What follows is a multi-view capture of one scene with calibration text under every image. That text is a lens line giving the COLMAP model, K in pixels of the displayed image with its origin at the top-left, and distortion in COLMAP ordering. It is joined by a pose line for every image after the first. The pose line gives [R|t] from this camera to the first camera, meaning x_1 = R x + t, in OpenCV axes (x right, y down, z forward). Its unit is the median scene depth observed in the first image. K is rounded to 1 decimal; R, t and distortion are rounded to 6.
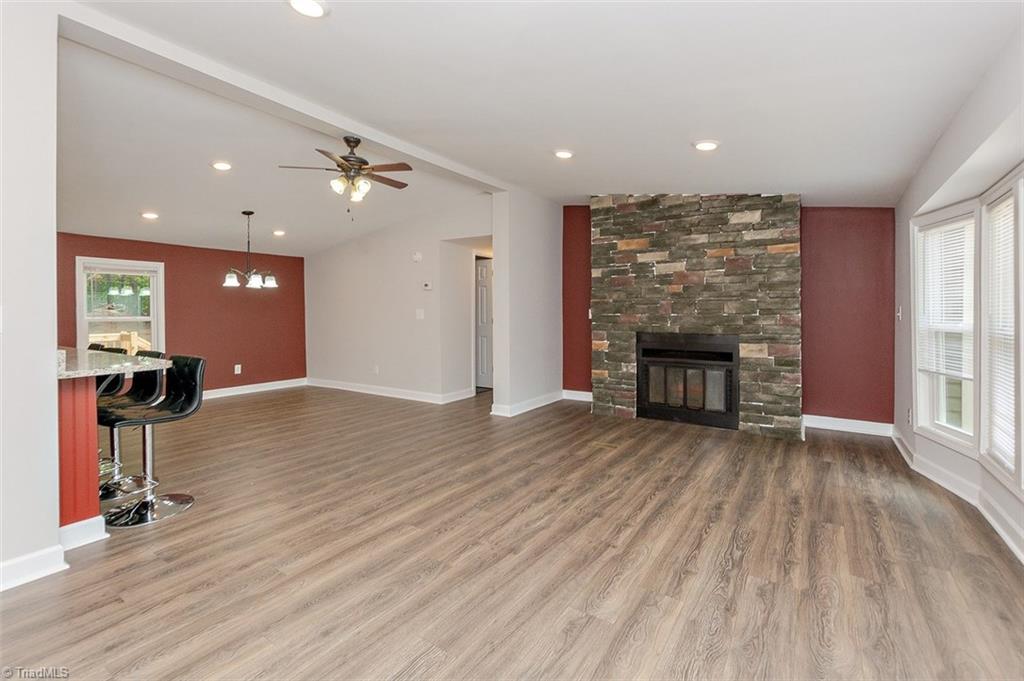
lens RADIAL K [[464.3, 0, 486.0], [0, 464.3, 316.7], [0, 0, 1]] dist [0.005469, -0.002134]
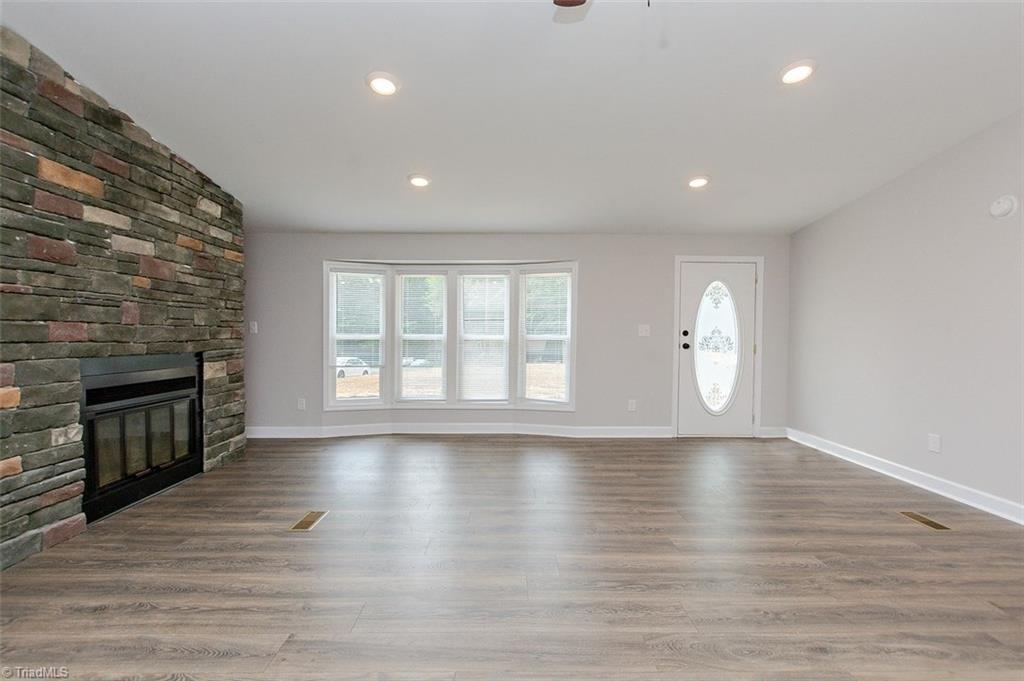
lens RADIAL K [[464.3, 0, 510.6], [0, 464.3, 341.0], [0, 0, 1]] dist [0.005469, -0.002134]
pose [[-0.622308, -0.011821, 0.782684, -0.411308], [0.004294, 0.999819, 0.018514, 0.007473], [-0.782761, 0.014882, -0.622144, 1.099375]]
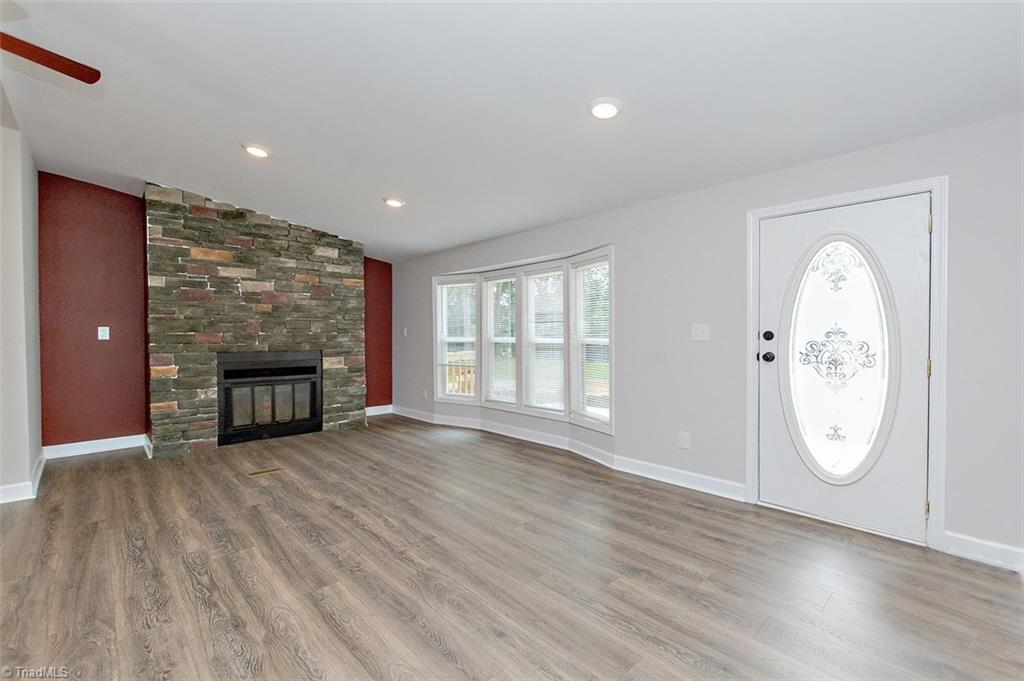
lens RADIAL K [[464.3, 0, 515.9], [0, 464.3, 338.0], [0, 0, 1]] dist [0.005469, -0.002134]
pose [[0.182044, -0.006988, 0.983266, -0.532886], [0.011016, 0.999926, 0.005067, 0.007088], [-0.983229, 0.009909, 0.182107, 0.305827]]
